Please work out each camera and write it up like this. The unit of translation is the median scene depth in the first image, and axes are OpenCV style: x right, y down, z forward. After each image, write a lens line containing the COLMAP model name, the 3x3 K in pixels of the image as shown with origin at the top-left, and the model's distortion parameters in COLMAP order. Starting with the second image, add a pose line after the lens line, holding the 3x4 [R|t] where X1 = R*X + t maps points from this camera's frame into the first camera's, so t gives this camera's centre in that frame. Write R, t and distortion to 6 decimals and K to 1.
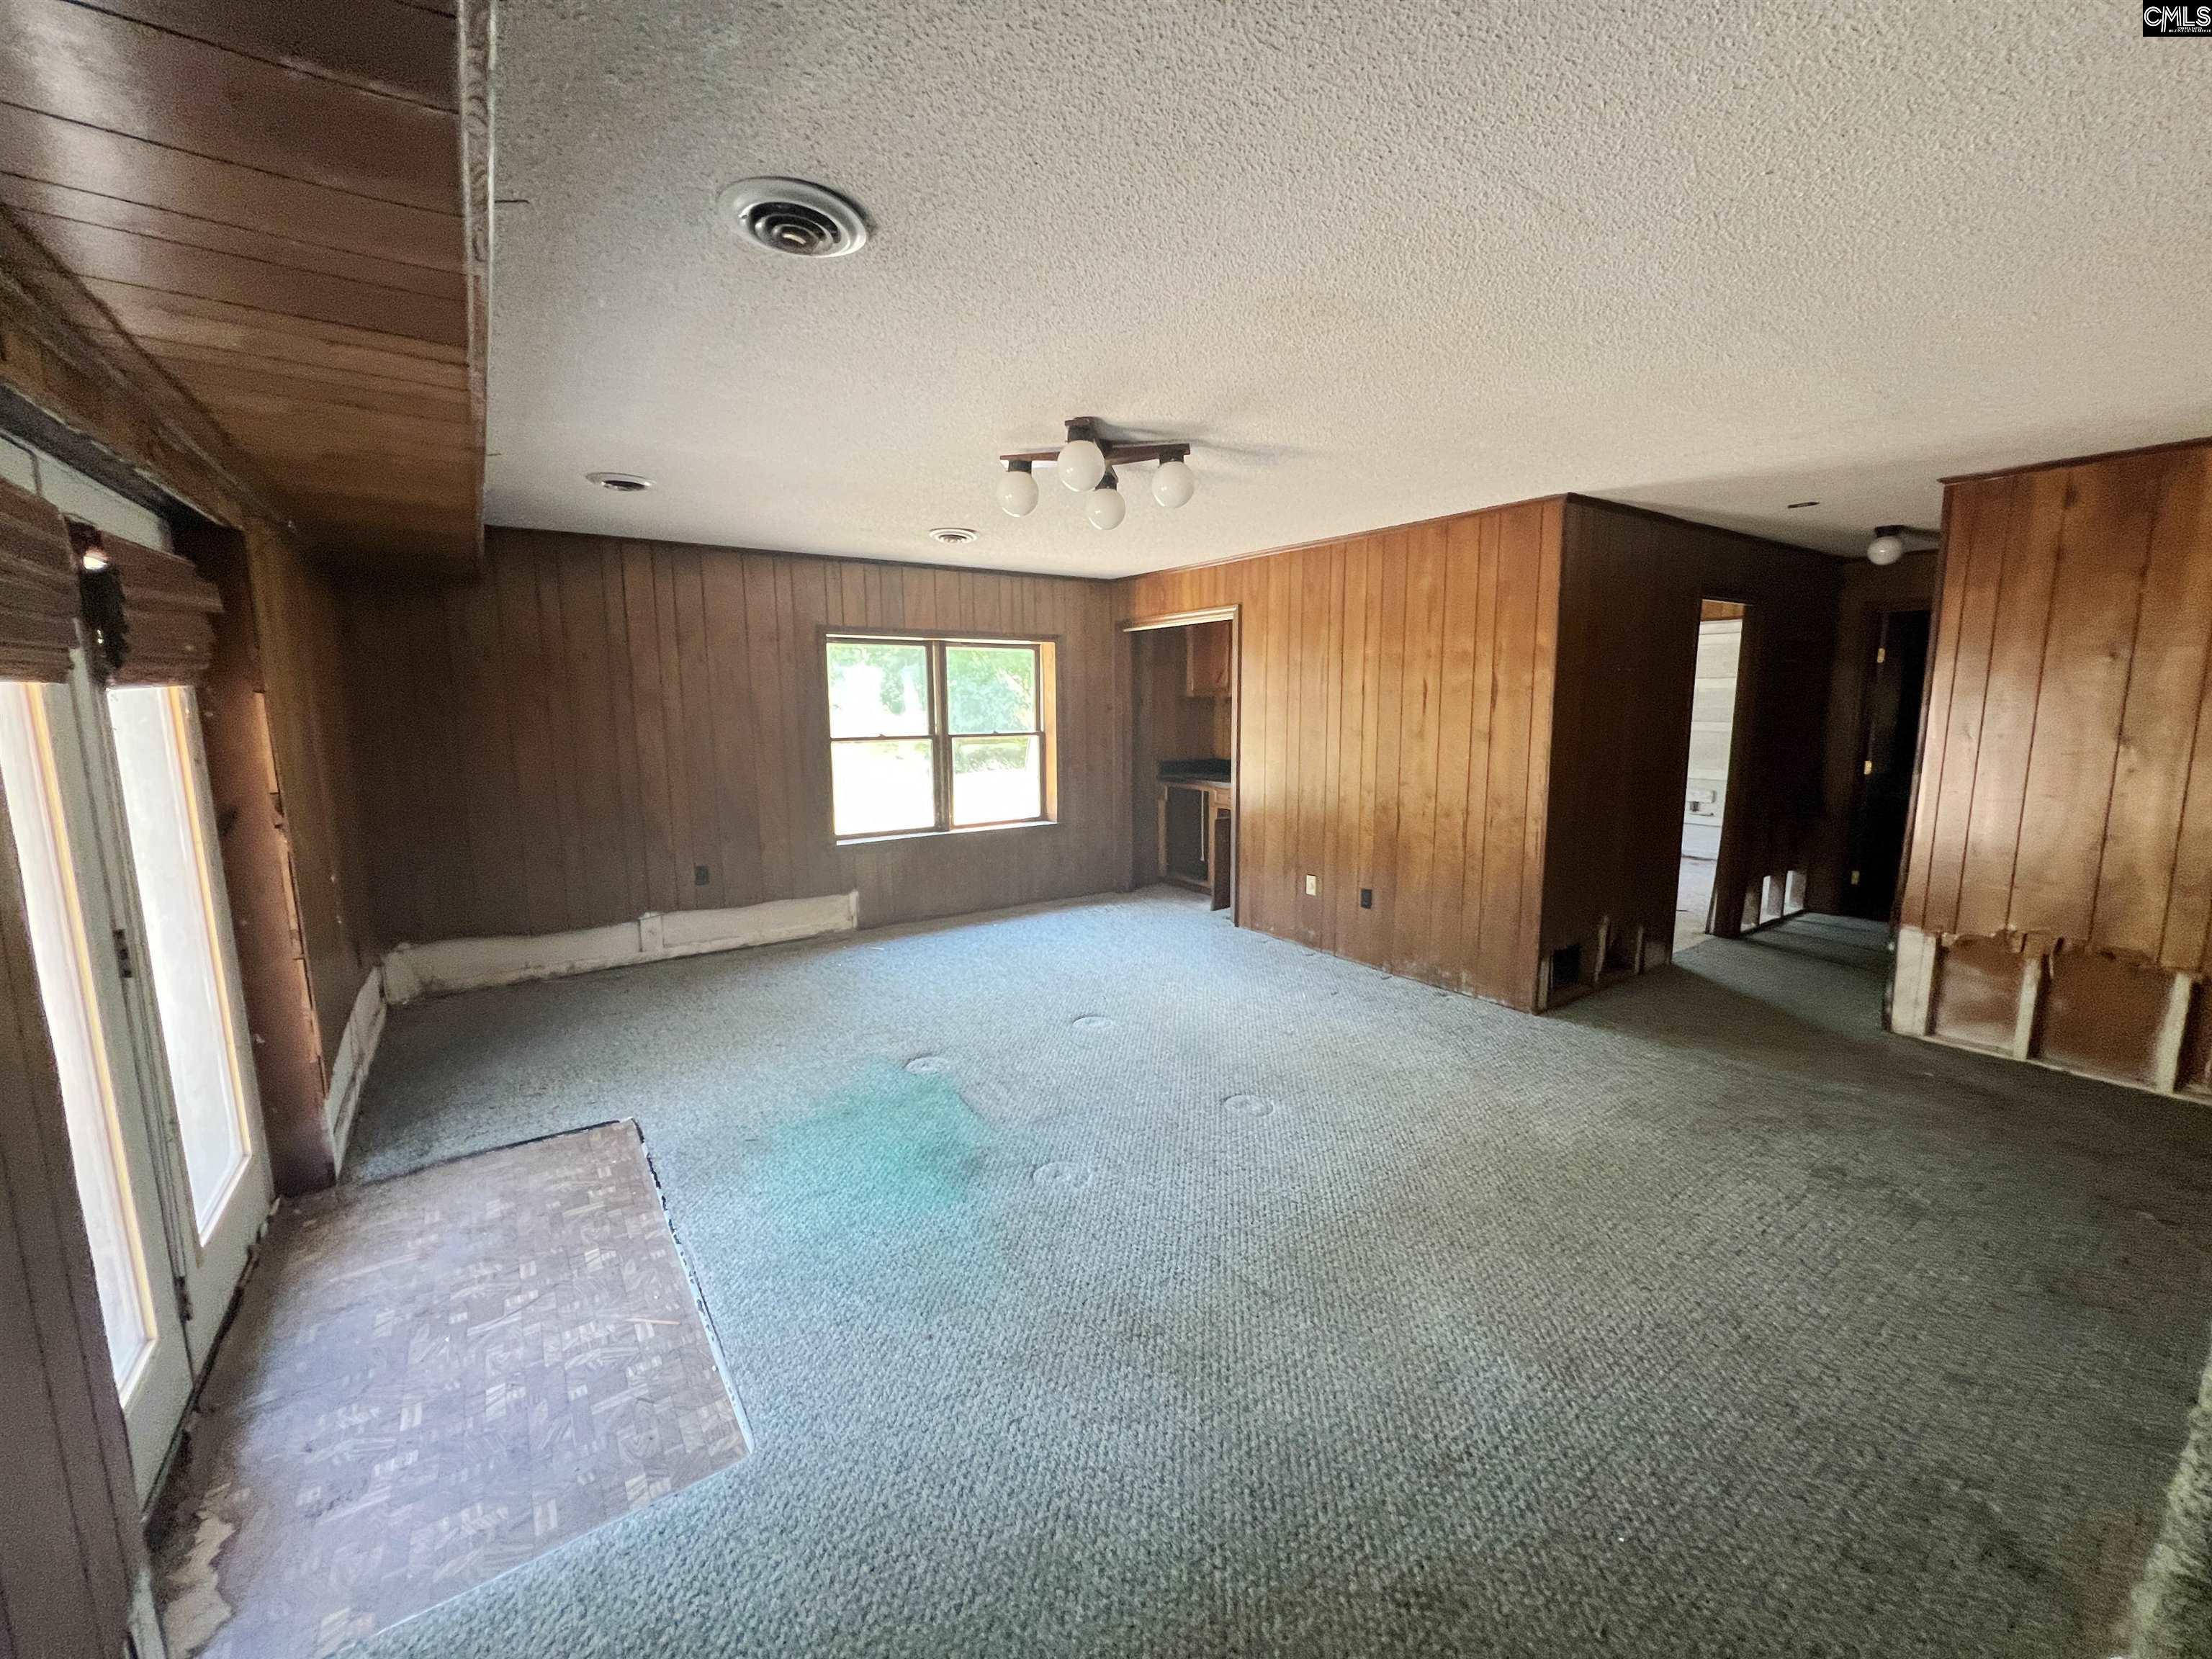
lens RADIAL K [[882.7, 0, 1102.0], [0, 882.7, 822.4], [0, 0, 1]] dist [-0.000362, -0.000018]
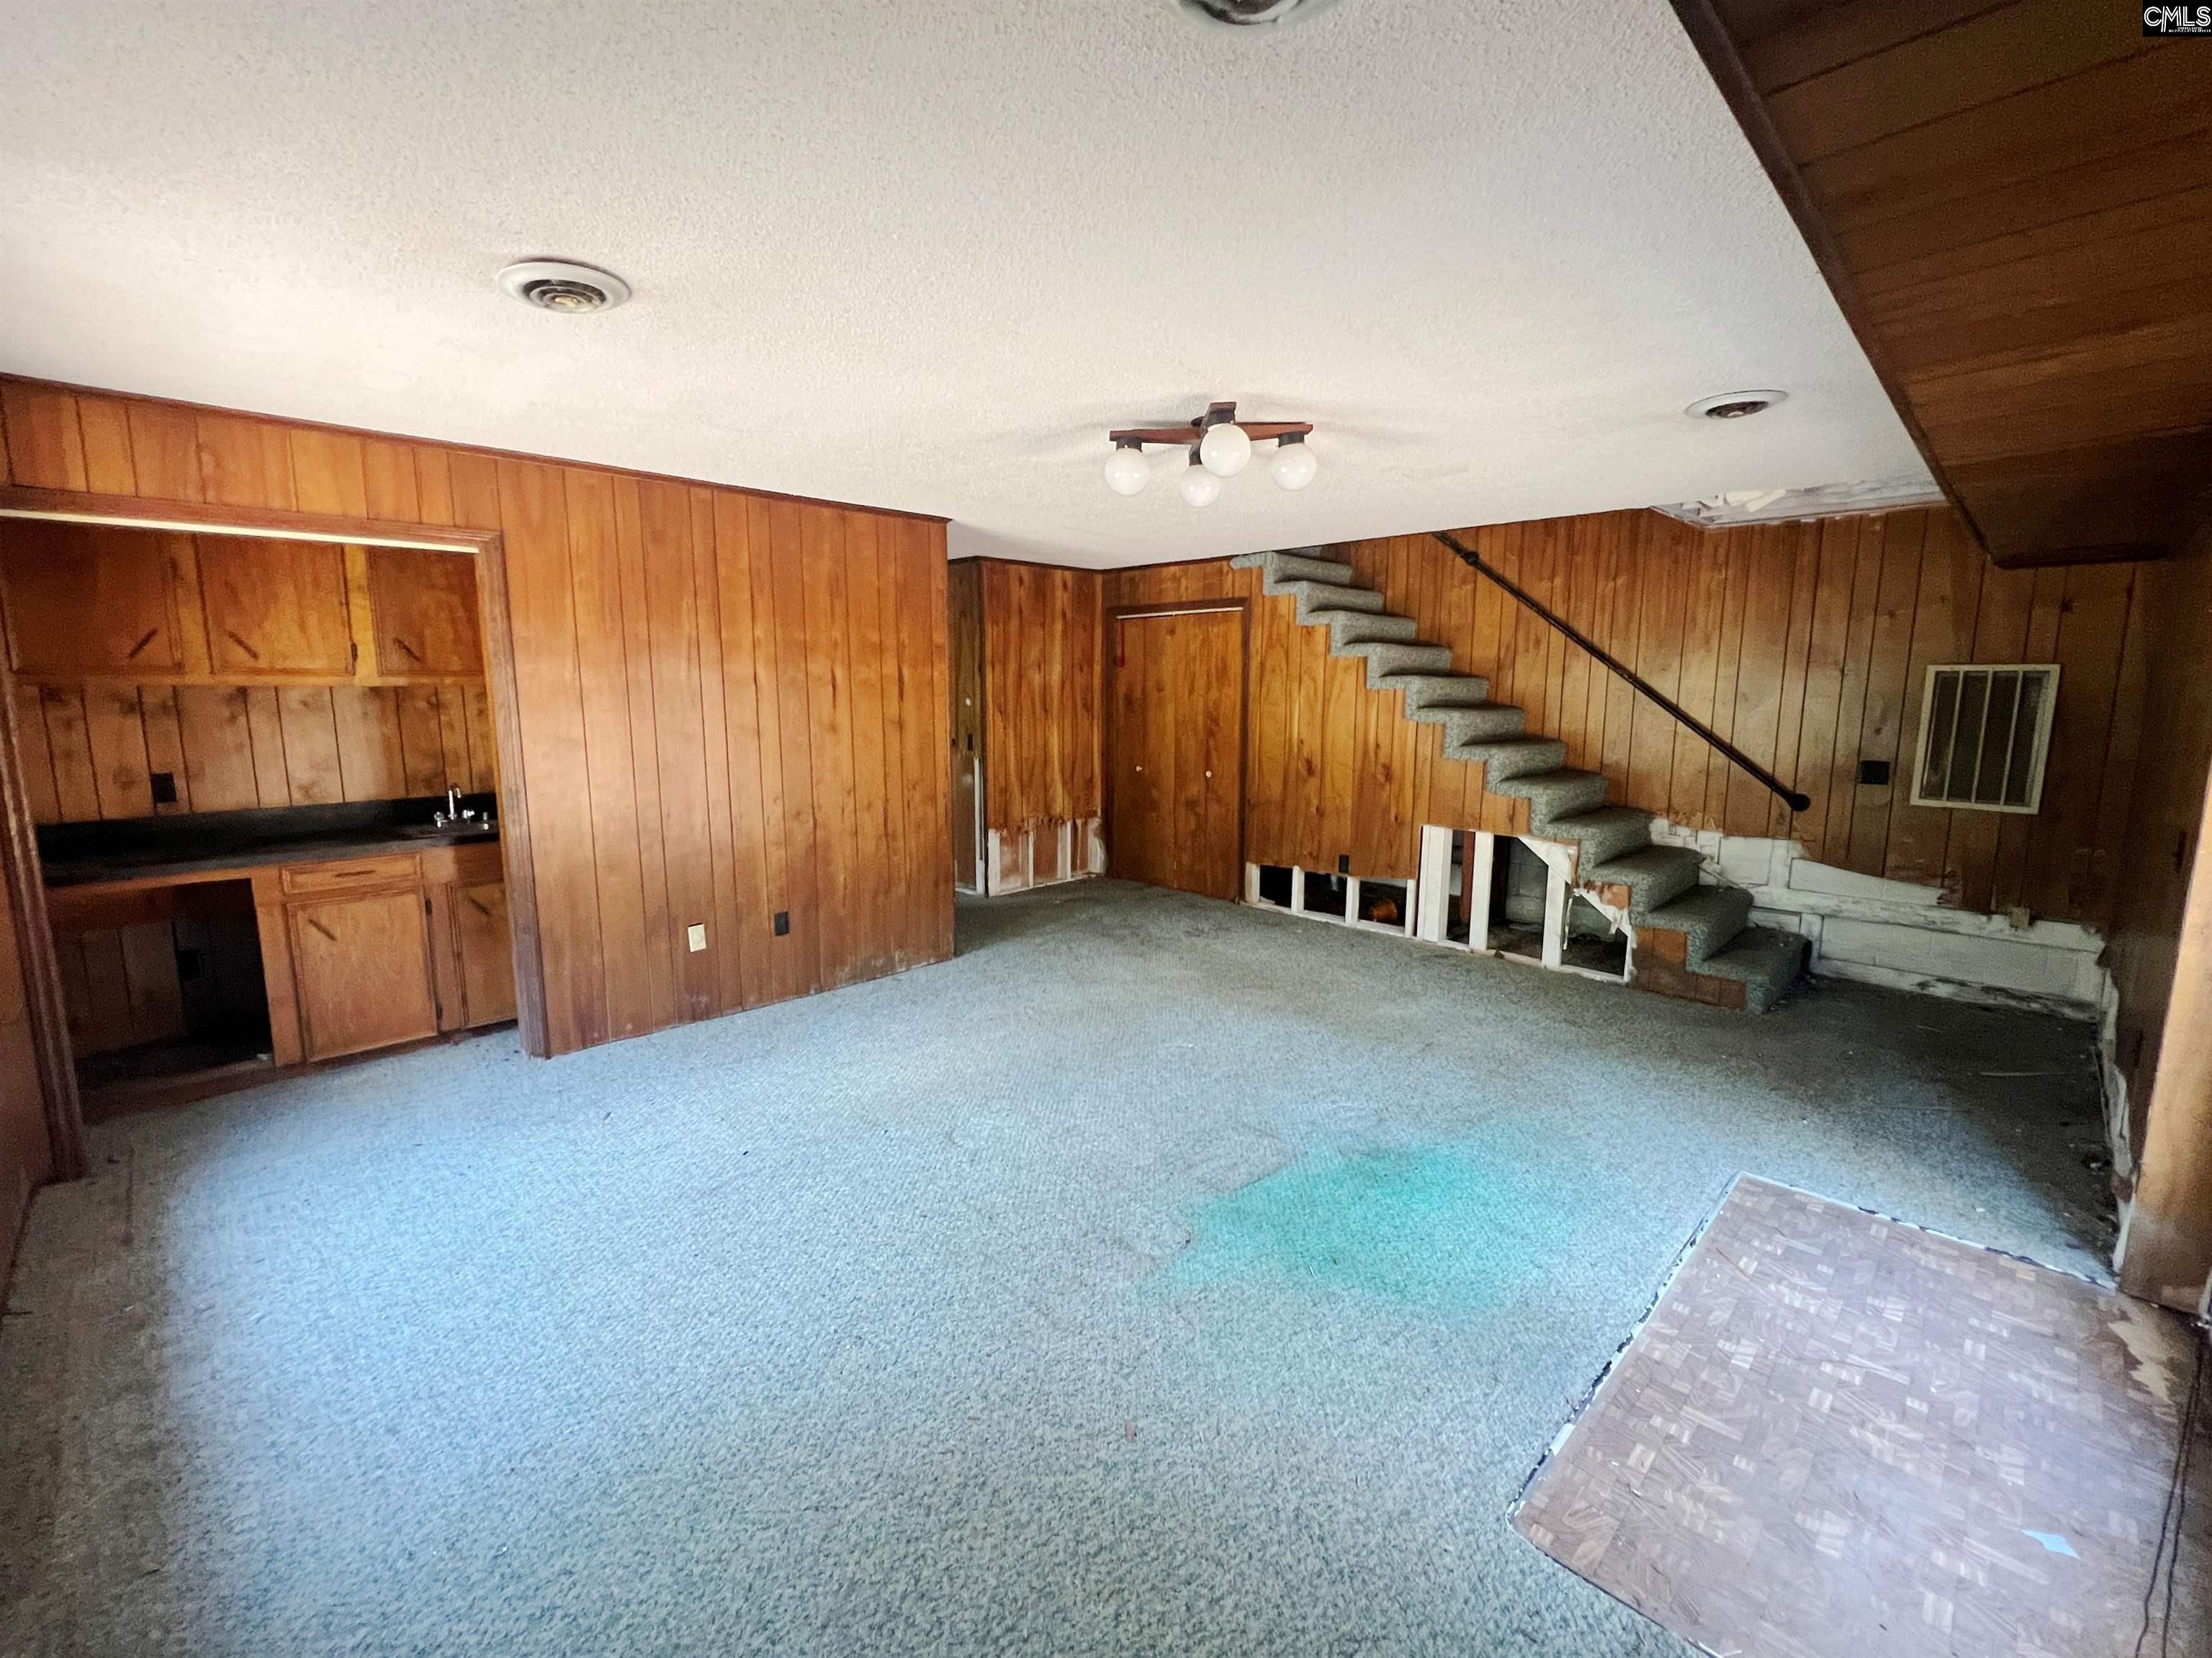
lens RADIAL K [[942.2, 0, 1106.0], [0, 942.2, 829.0], [0, 0, 1]] dist [0.001300, 0.000247]
pose [[-0.174741, -0.144152, 0.974005, -0.842089], [0.135478, 0.976296, 0.168796, -0.153160], [-0.975249, 0.161452, -0.151070, 1.089279]]
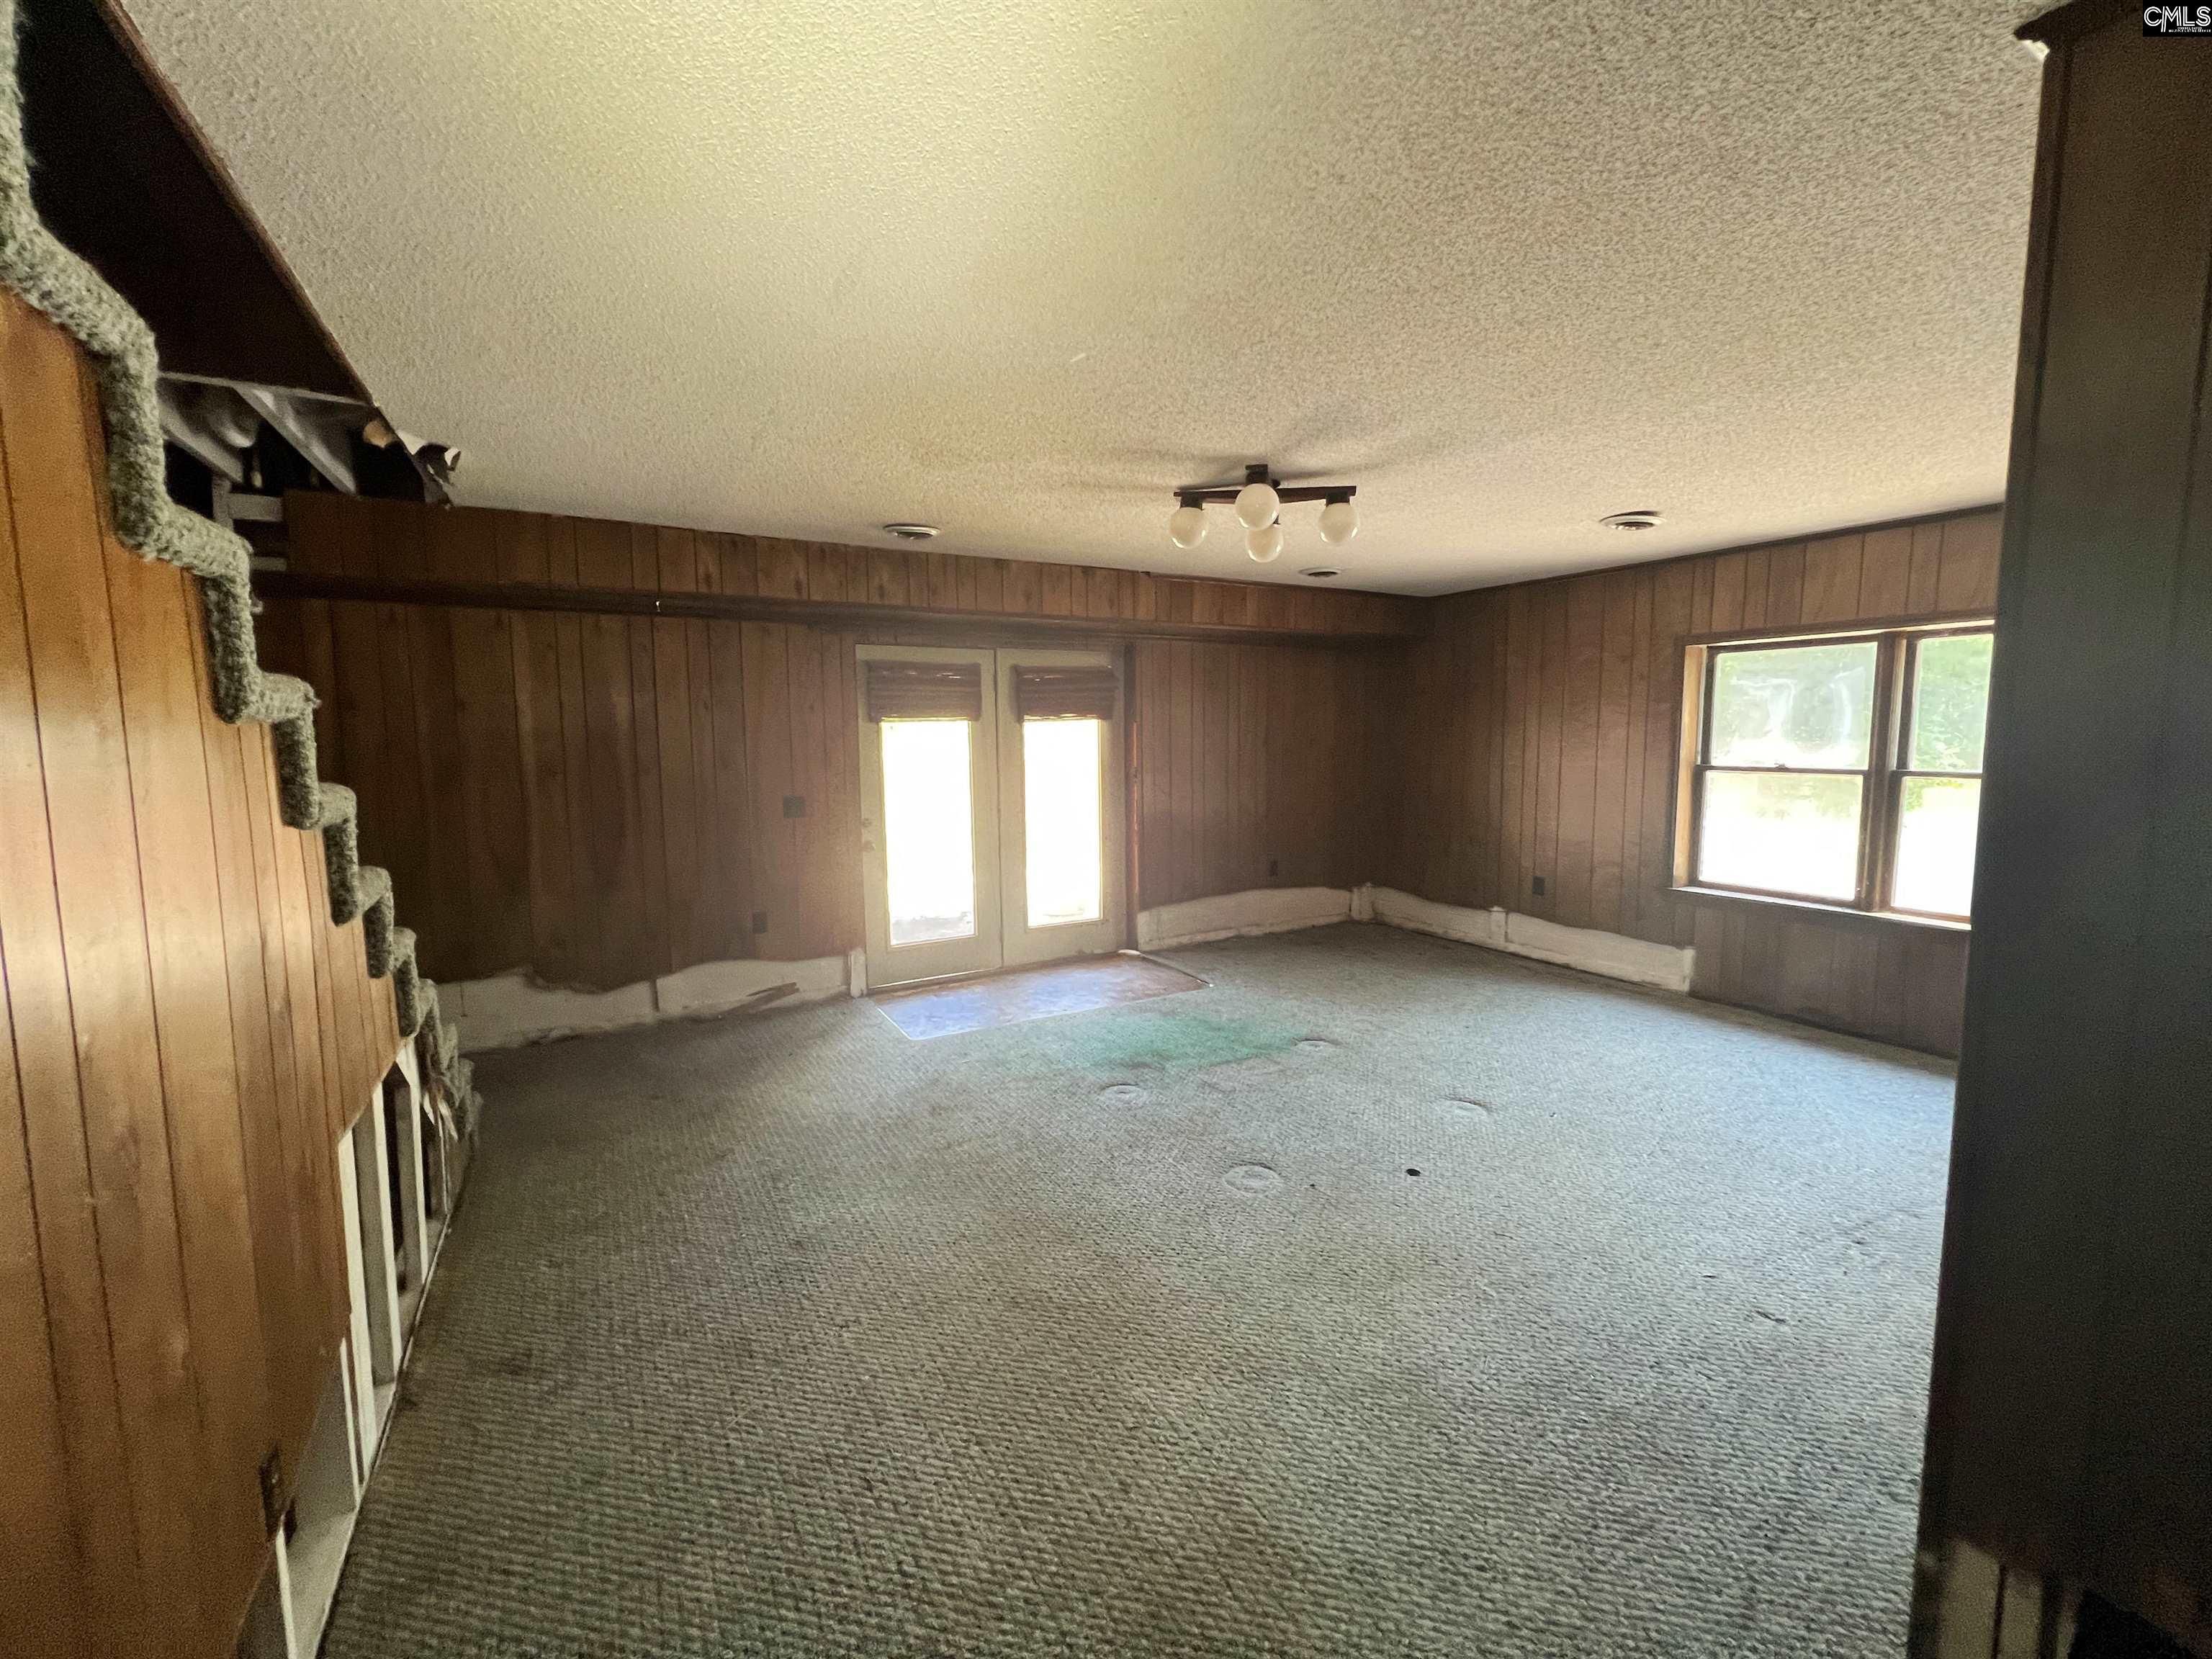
lens RADIAL K [[892.6, 0, 1110.0], [0, 892.6, 822.1], [0, 0, 1]] dist [0.000463, 0.000794]
pose [[-0.077649, 0.106500, -0.991276, 0.914499], [-0.130272, 0.984670, 0.115995, -0.103575], [0.988433, 0.138142, -0.062584, 0.769015]]
